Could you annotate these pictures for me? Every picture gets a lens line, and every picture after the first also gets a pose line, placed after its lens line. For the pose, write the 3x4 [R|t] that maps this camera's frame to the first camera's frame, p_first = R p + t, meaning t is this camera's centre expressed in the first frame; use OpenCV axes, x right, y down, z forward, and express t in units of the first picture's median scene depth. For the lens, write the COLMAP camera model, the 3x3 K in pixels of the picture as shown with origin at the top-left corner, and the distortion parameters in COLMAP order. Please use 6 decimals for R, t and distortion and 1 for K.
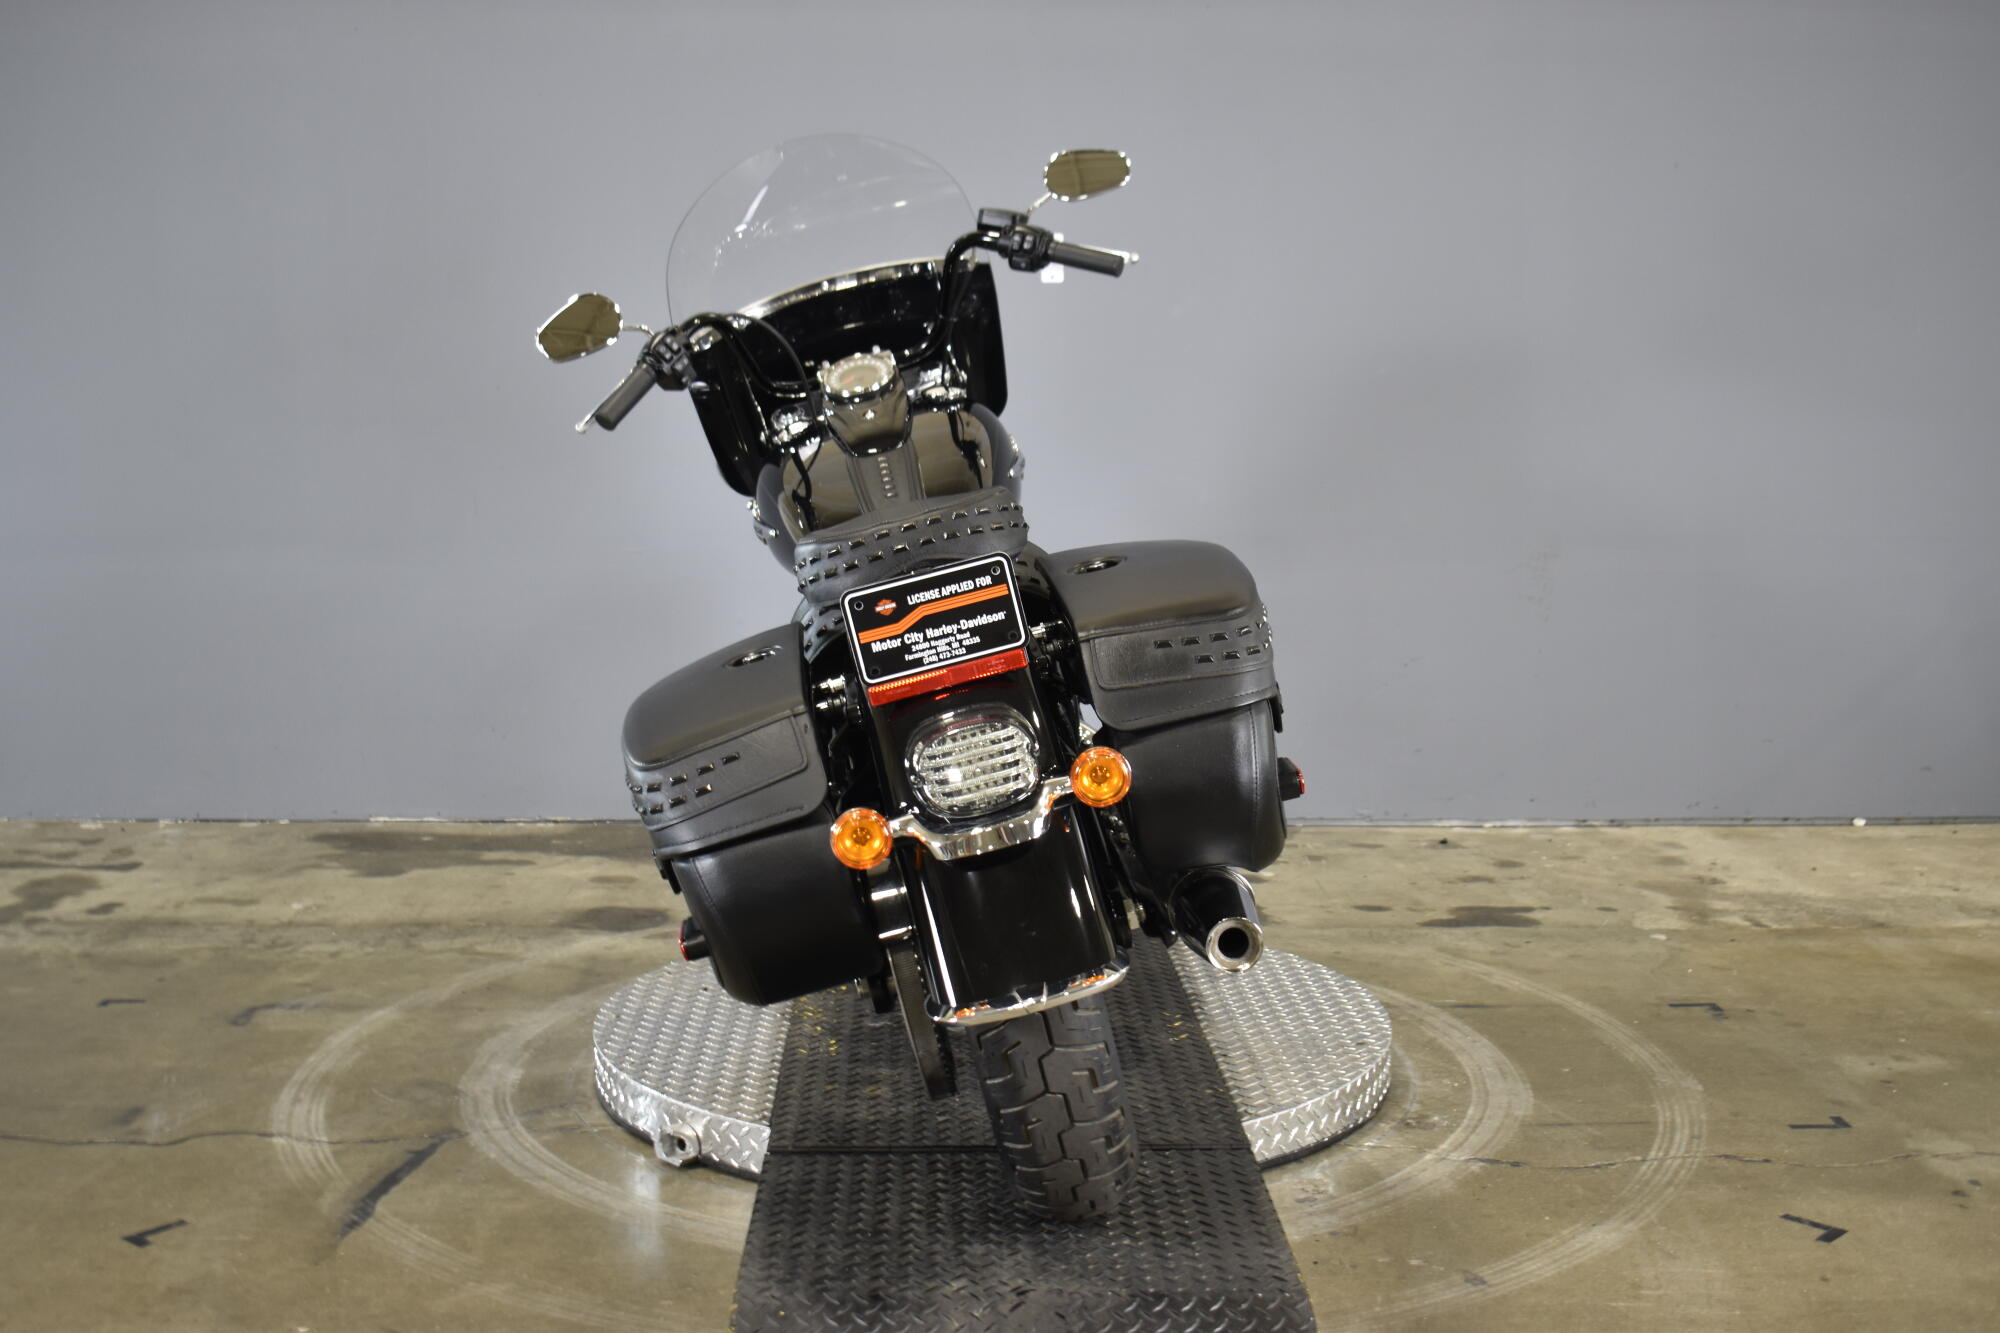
lens RADIAL K [[2217.3, 0, 1000.0], [0, 2217.3, 666.5], [0, 0, 1]] dist [-0.057827, -0.009947]
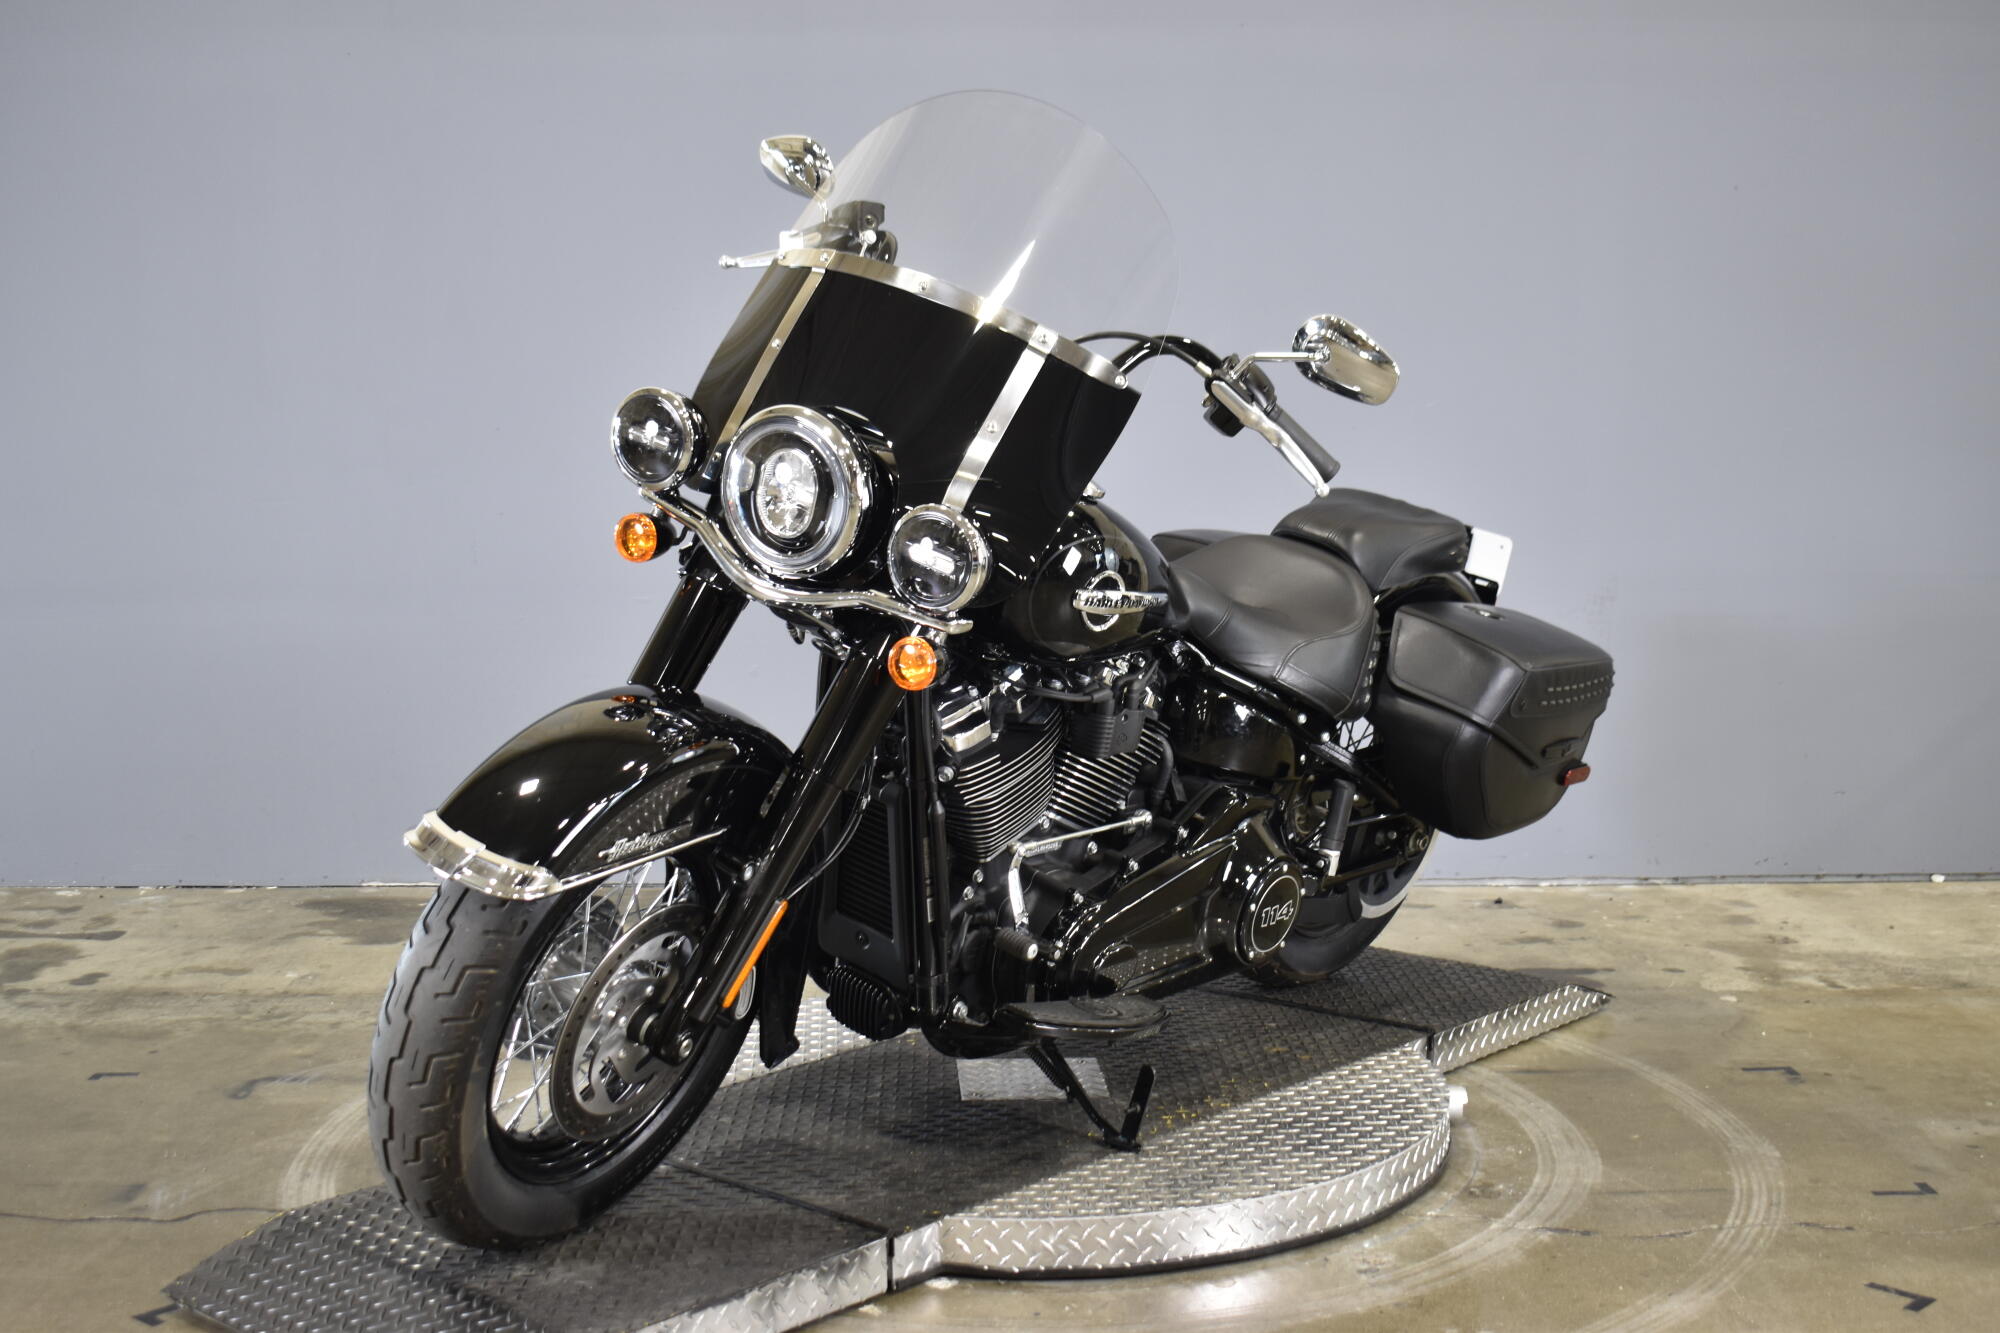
lens RADIAL K [[2382.1, 0, 1000.0], [0, 2382.1, 666.5], [0, 0, 1]] dist [-0.047170, -0.011917]
pose [[0.999977, -0.006239, -0.002516, -0.012959], [0.006176, 0.999684, -0.024383, 0.003159], [0.002667, 0.024367, 0.999700, -0.026754]]
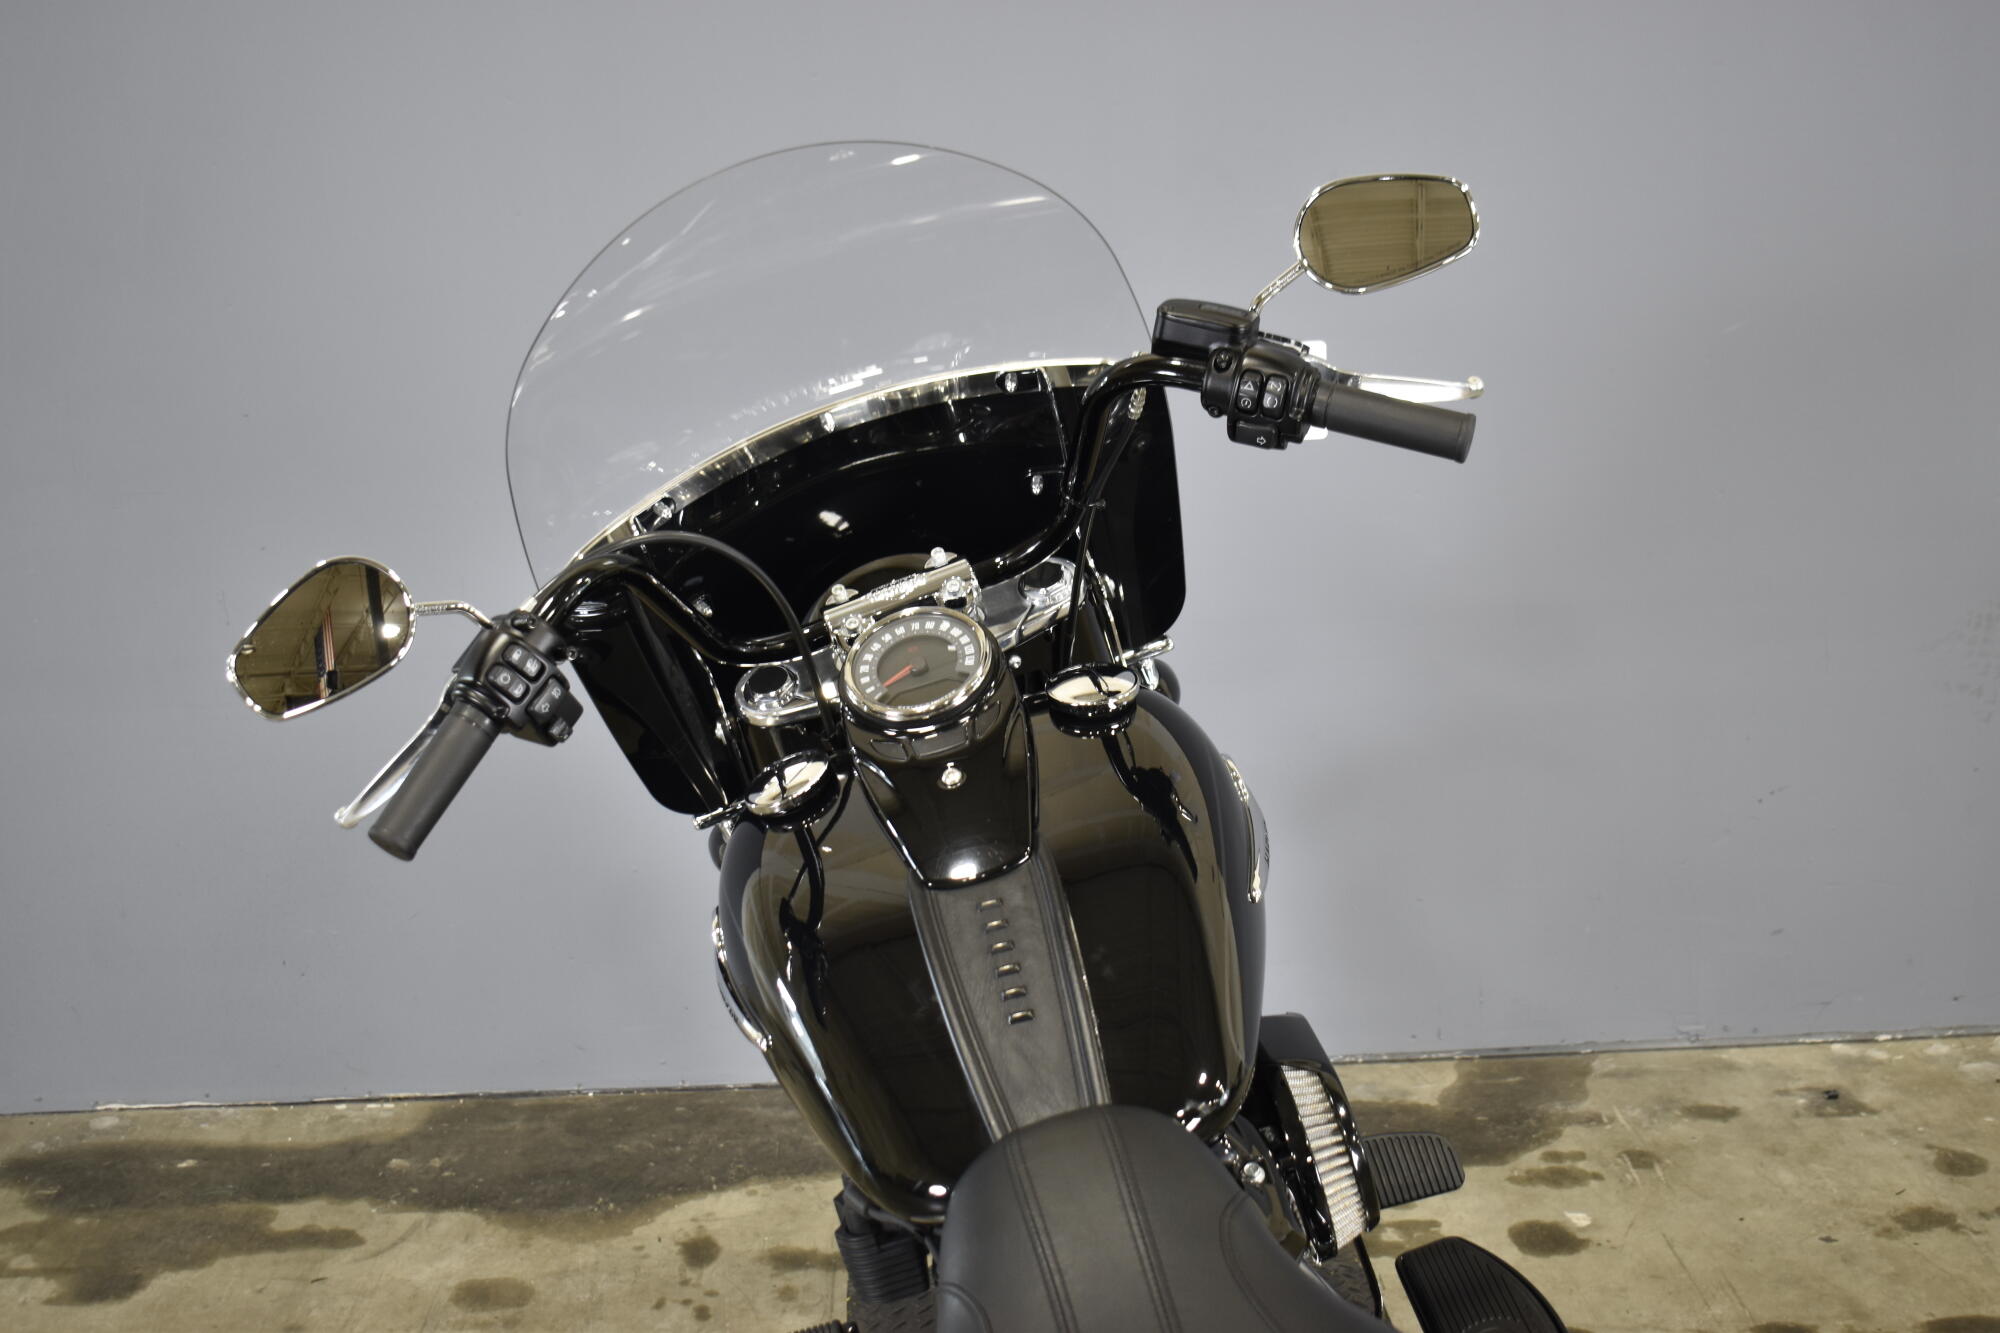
lens RADIAL K [[2571.5, 0, 1000.0], [0, 2571.5, 666.5], [0, 0, 1]] dist [-0.029394, -0.028535]
pose [[0.999224, -0.038004, 0.010392, -0.049473], [0.036444, 0.991767, 0.122756, -0.190540], [-0.014972, -0.122282, 0.992382, 0.424623]]
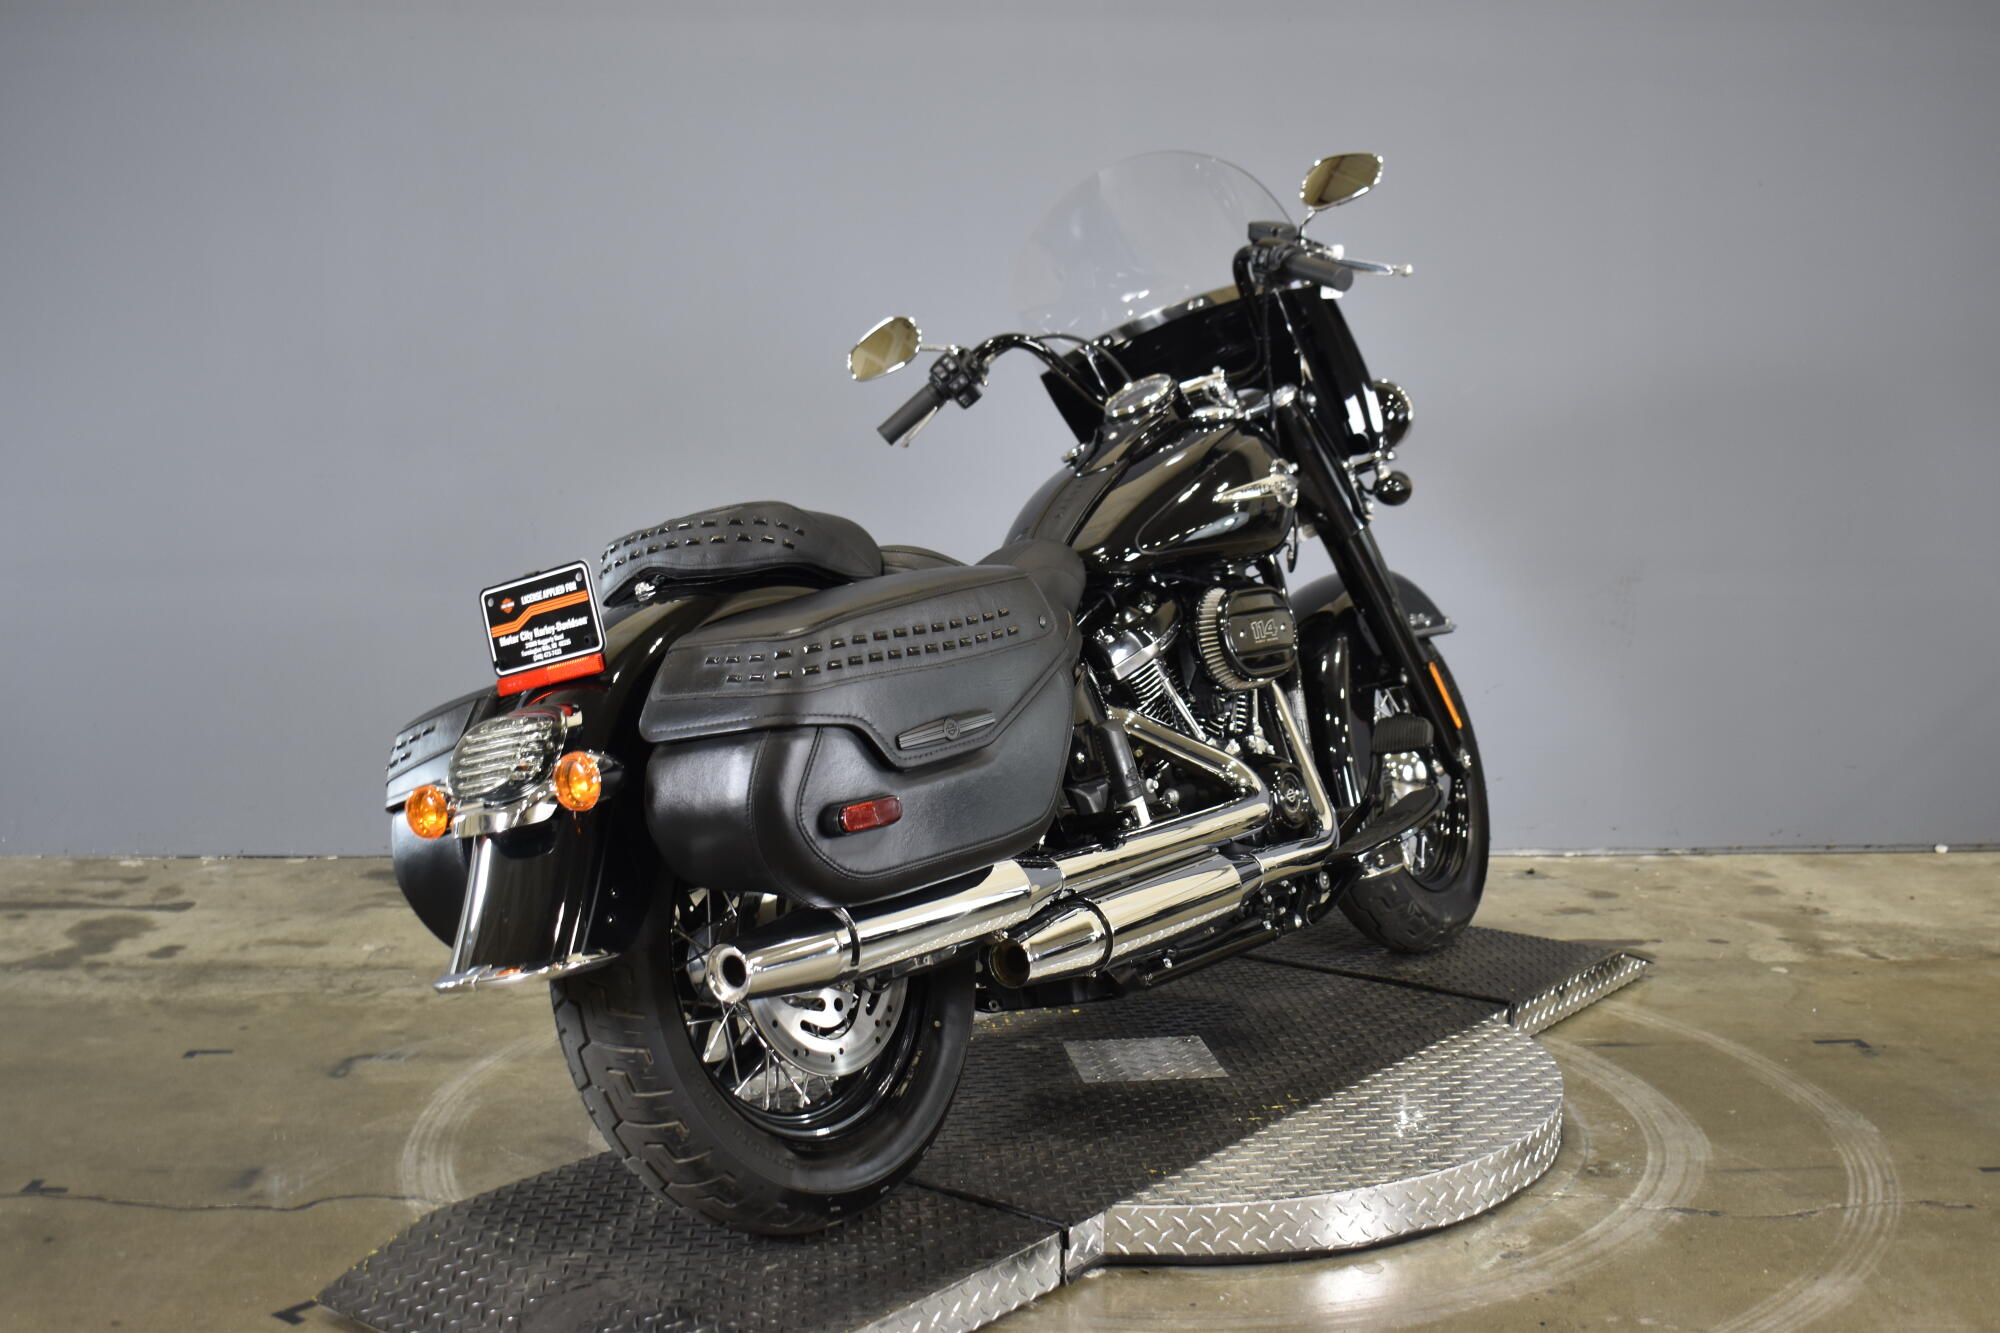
lens RADIAL K [[2217.3, 0, 1000.0], [0, 2217.3, 666.5], [0, 0, 1]] dist [-0.057827, -0.009947]
pose [[0.999580, -0.002689, 0.028870, -0.086119], [0.002981, 0.999945, -0.010072, -0.003513], [-0.028841, 0.010153, 0.999532, 0.039808]]
